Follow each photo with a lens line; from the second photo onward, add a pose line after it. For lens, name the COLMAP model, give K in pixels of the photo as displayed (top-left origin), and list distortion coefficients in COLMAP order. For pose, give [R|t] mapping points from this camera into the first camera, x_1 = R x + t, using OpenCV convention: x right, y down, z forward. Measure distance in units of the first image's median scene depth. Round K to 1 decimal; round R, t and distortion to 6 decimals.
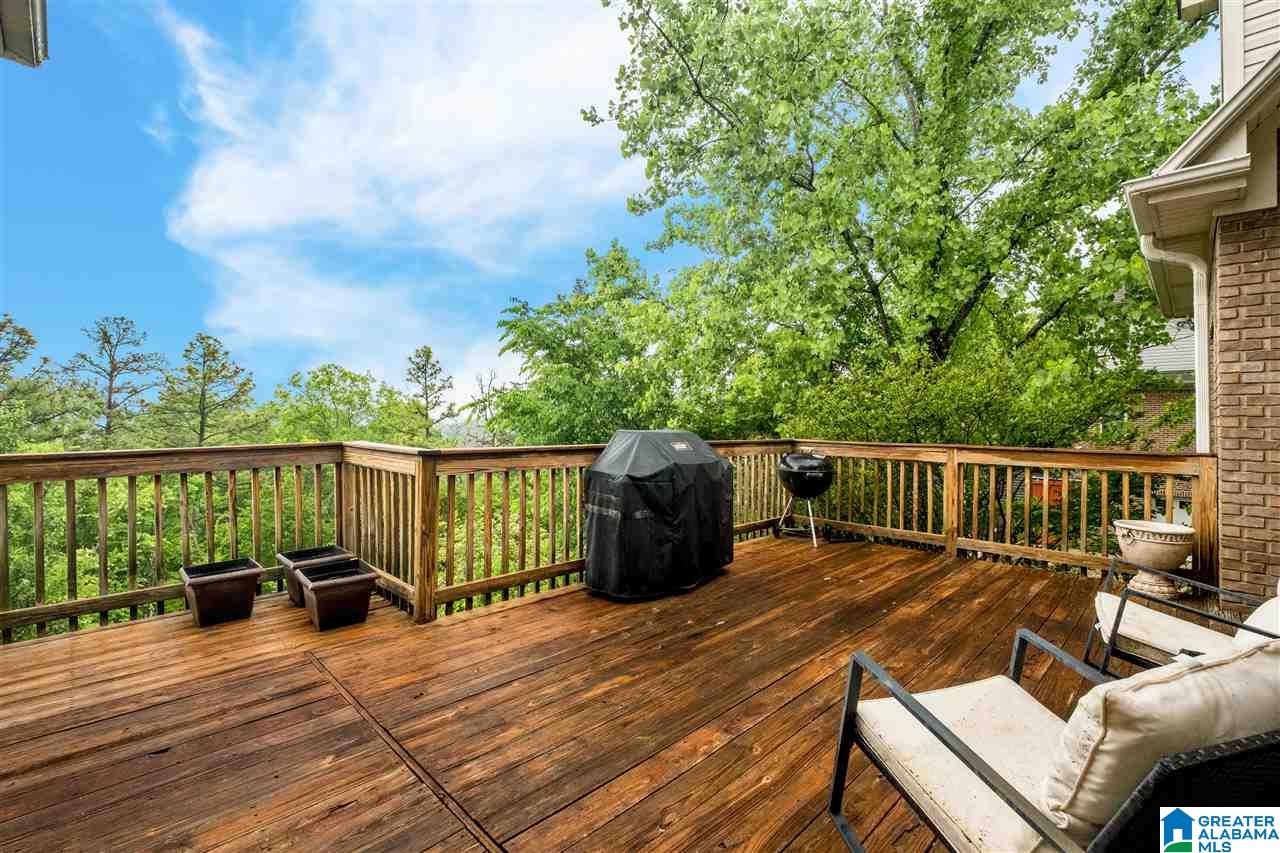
lens RADIAL K [[561.6, 0, 646.1], [0, 561.6, 420.6], [0, 0, 1]] dist [-0.008092, -0.001058]
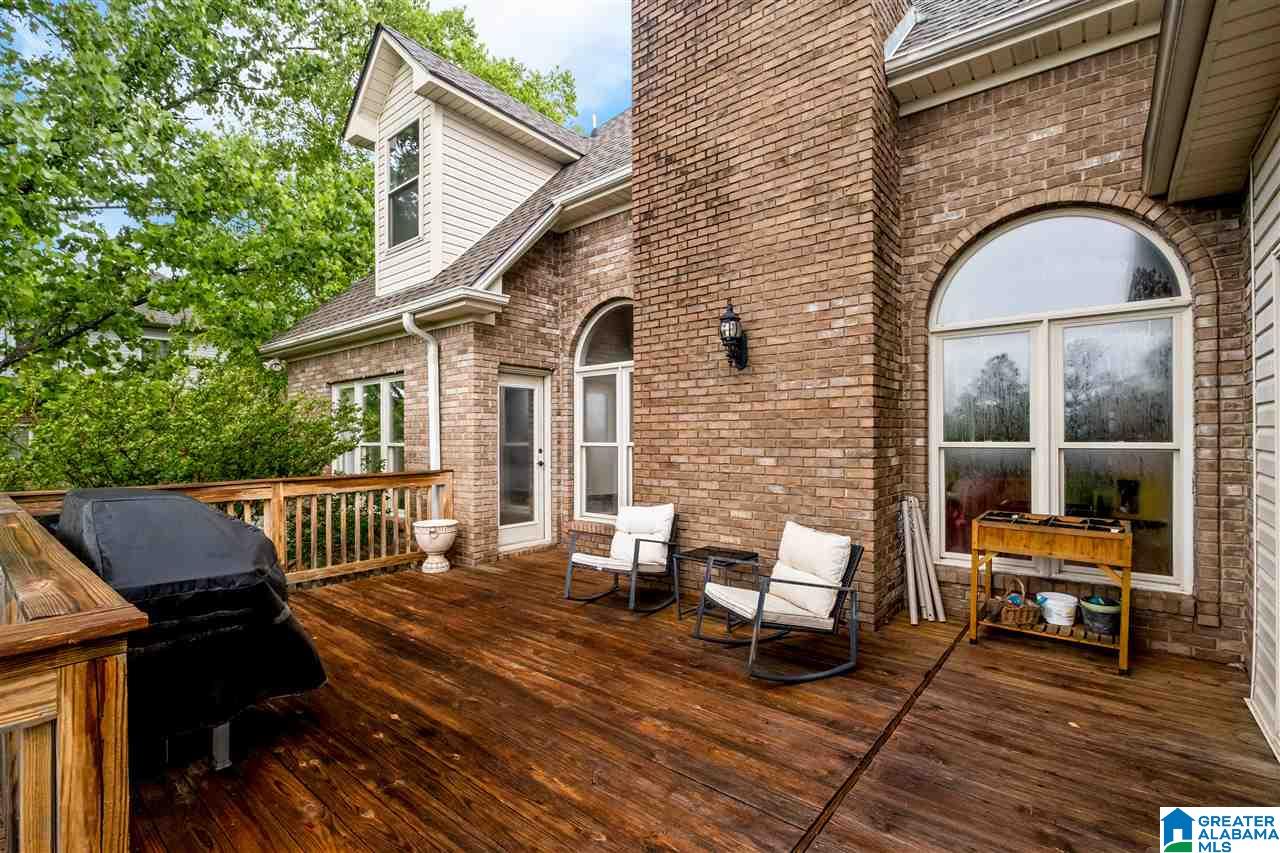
lens RADIAL K [[561.6, 0, 643.5], [0, 561.6, 429.9], [0, 0, 1]] dist [-0.008092, -0.001058]
pose [[-0.070590, 0.003105, 0.997501, -0.628281], [0.008106, 0.999964, -0.002539, -0.045743], [-0.997472, 0.007907, -0.070613, 0.615686]]
